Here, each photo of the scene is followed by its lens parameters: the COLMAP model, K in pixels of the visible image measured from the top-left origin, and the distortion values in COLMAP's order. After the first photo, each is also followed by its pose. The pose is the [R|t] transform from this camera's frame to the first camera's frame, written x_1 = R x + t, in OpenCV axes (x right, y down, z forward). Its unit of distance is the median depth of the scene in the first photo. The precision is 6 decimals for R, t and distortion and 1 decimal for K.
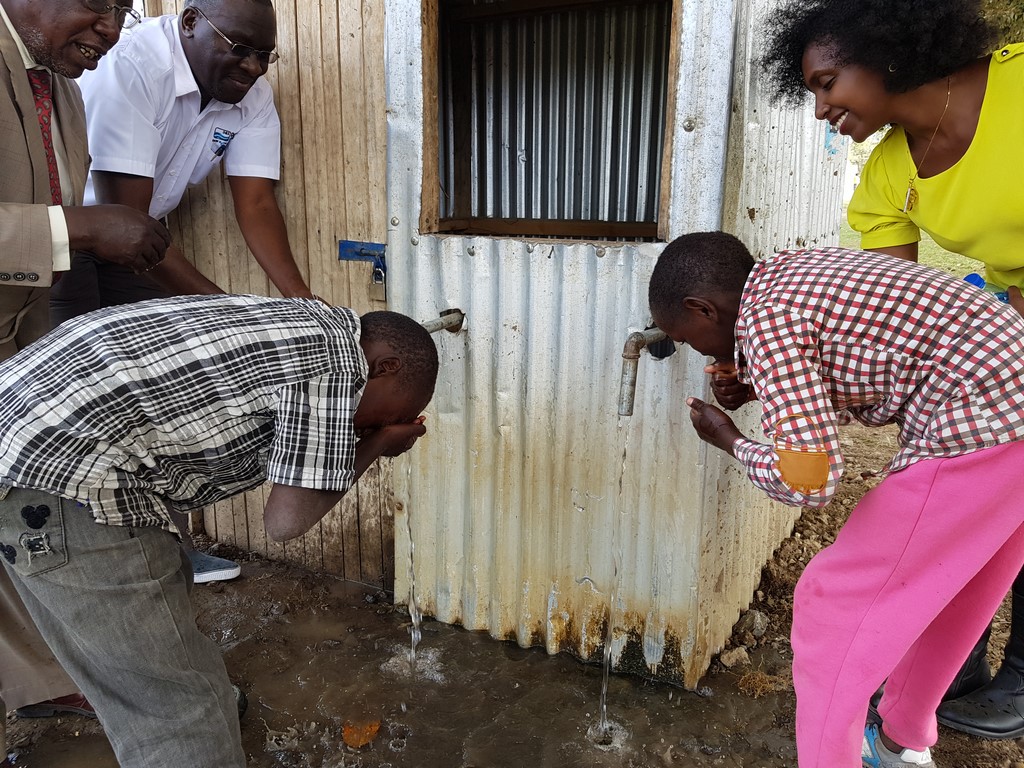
lens RADIAL K [[818.8, 0, 512.0], [0, 818.8, 384.0], [0, 0, 1]] dist [0.016199, -0.000041]
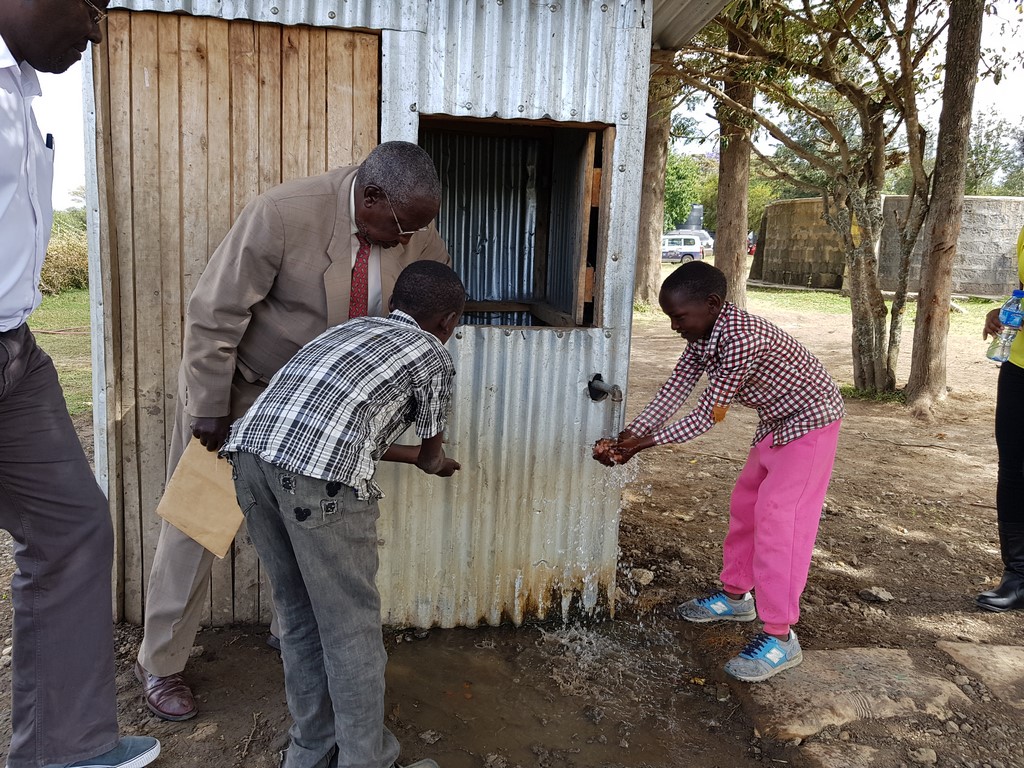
lens RADIAL K [[869.8, 0, 512.0], [0, 869.8, 384.0], [0, 0, 1]] dist [0.154686, -0.186356]
pose [[0.788561, -0.073349, 0.610566, -0.845674], [0.113166, 0.993213, -0.026840, -0.031659], [-0.604454, 0.090261, 0.791510, -0.196665]]
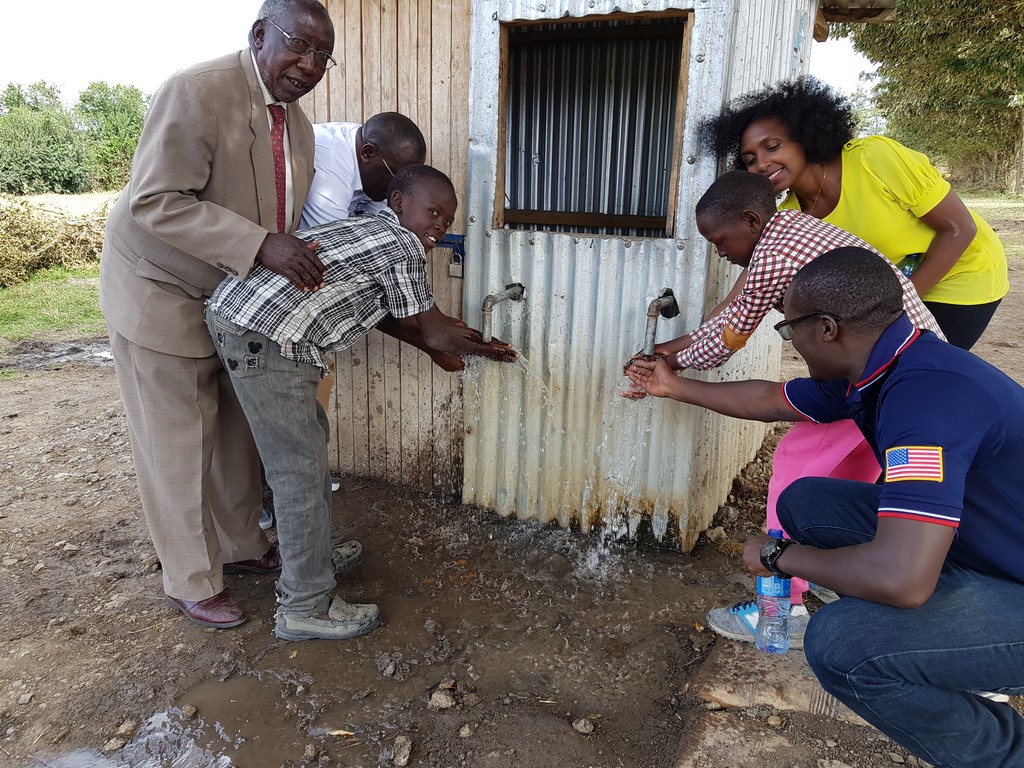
lens RADIAL K [[856.2, 0, 505.9], [0, 856.2, 369.0], [0, 0, 1]] dist [0.080119, -0.002805]
pose [[0.998408, 0.003055, 0.056323, -0.170522], [-0.003201, 0.999992, 0.002516, 0.049960], [-0.056314, -0.002692, 0.998409, -0.449223]]
